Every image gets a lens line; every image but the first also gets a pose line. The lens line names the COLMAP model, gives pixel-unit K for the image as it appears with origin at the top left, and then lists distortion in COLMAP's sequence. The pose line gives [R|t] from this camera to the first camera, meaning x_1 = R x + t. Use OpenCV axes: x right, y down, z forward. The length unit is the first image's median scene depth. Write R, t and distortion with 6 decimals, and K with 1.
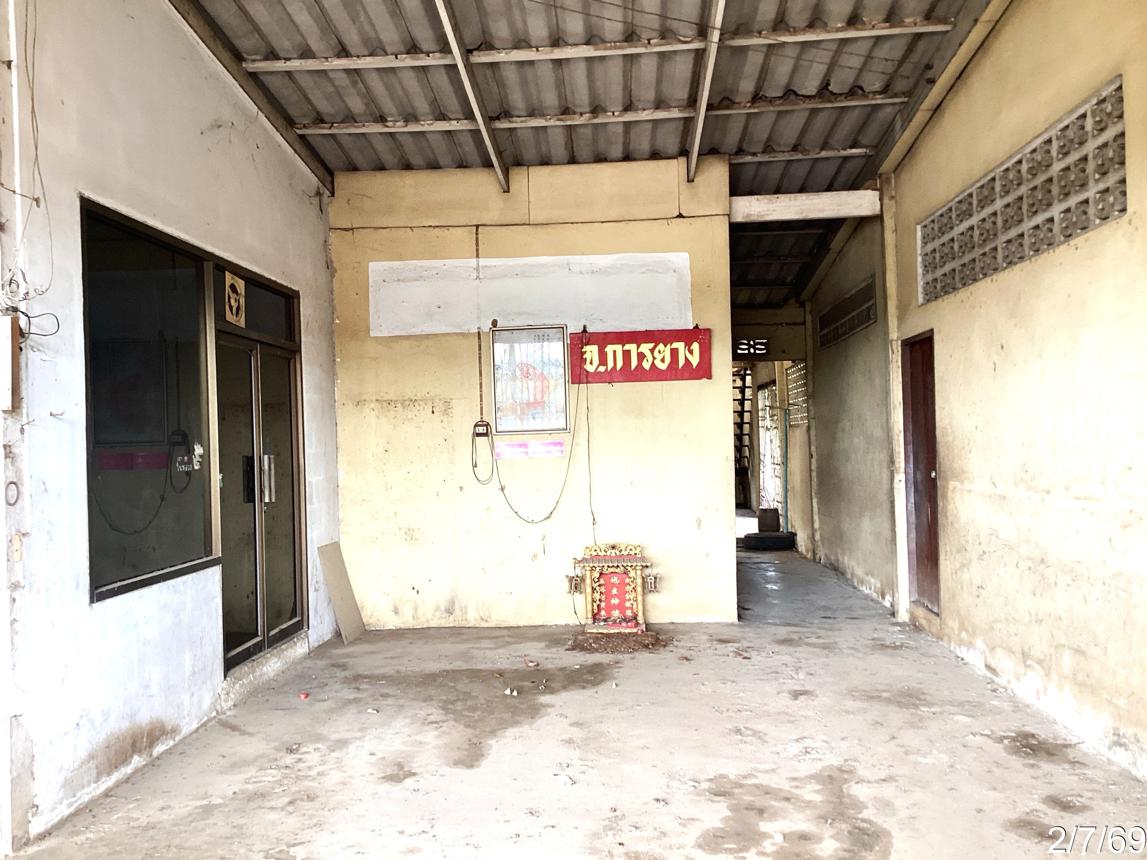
lens RADIAL K [[1069.0, 0, 573.5], [0, 1069.0, 430.0], [0, 0, 1]] dist [0.126246, -0.180522]
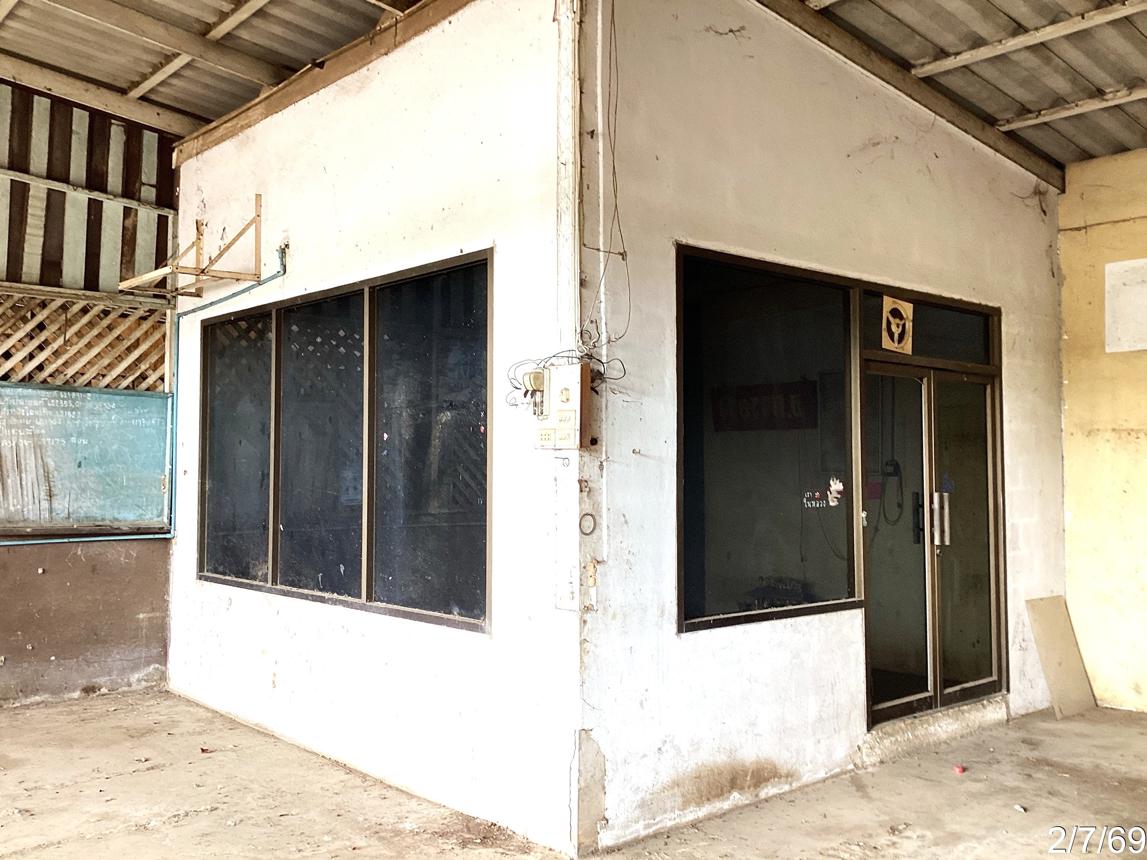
lens RADIAL K [[1069.0, 0, 573.5], [0, 1069.0, 430.0], [0, 0, 1]] dist [0.126246, -0.180522]
pose [[0.705063, 0.000299, -0.709145, 0.152468], [-0.013054, 0.999836, -0.012557, -0.014509], [0.709025, 0.018110, 0.704951, 0.145562]]
